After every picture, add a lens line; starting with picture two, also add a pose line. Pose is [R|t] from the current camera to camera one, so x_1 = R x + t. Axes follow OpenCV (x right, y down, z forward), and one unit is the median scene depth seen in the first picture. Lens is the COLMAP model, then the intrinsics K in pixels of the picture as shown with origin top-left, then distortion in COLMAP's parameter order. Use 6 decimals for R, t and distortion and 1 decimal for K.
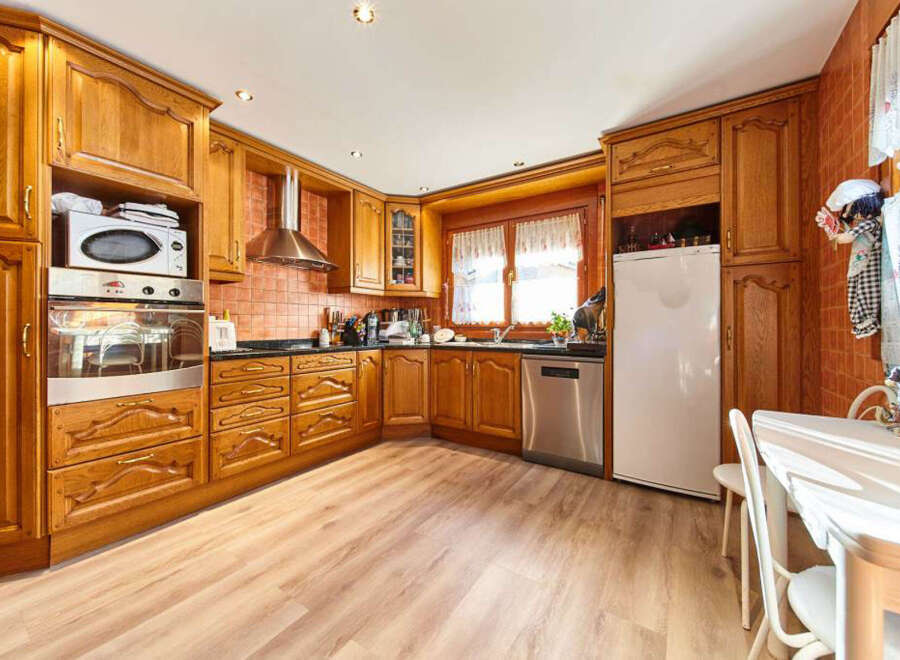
lens RADIAL K [[355.6, 0, 446.7], [0, 355.6, 326.9], [0, 0, 1]] dist [-0.000509, -0.000674]
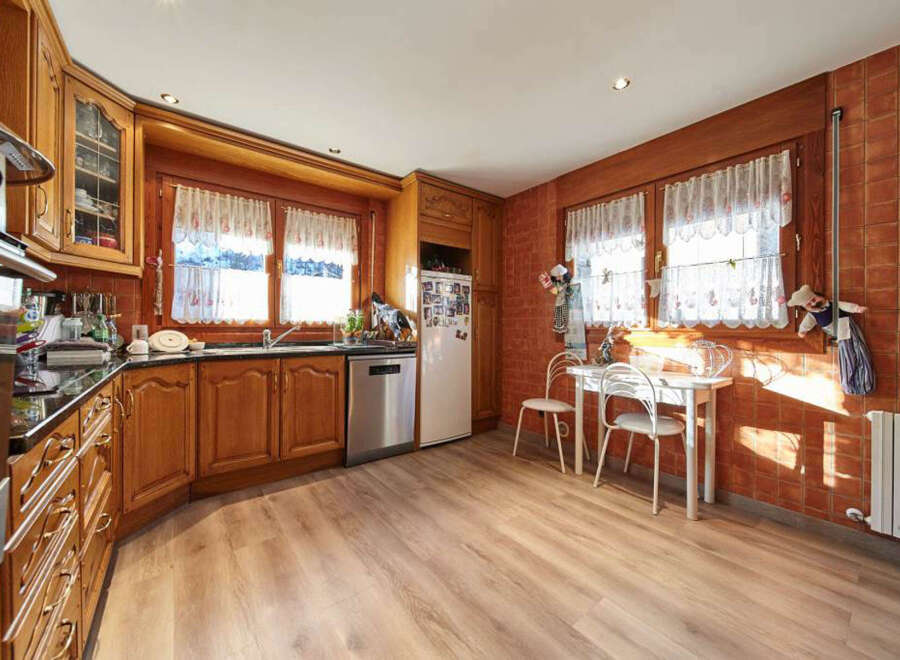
lens RADIAL K [[355.6, 0, 447.0], [0, 355.6, 328.9], [0, 0, 1]] dist [-0.000509, -0.000674]
pose [[0.316747, -0.006680, 0.948487, -0.590305], [-0.002502, 0.999966, 0.007879, -0.004713], [-0.948507, -0.004869, 0.316719, 0.436524]]
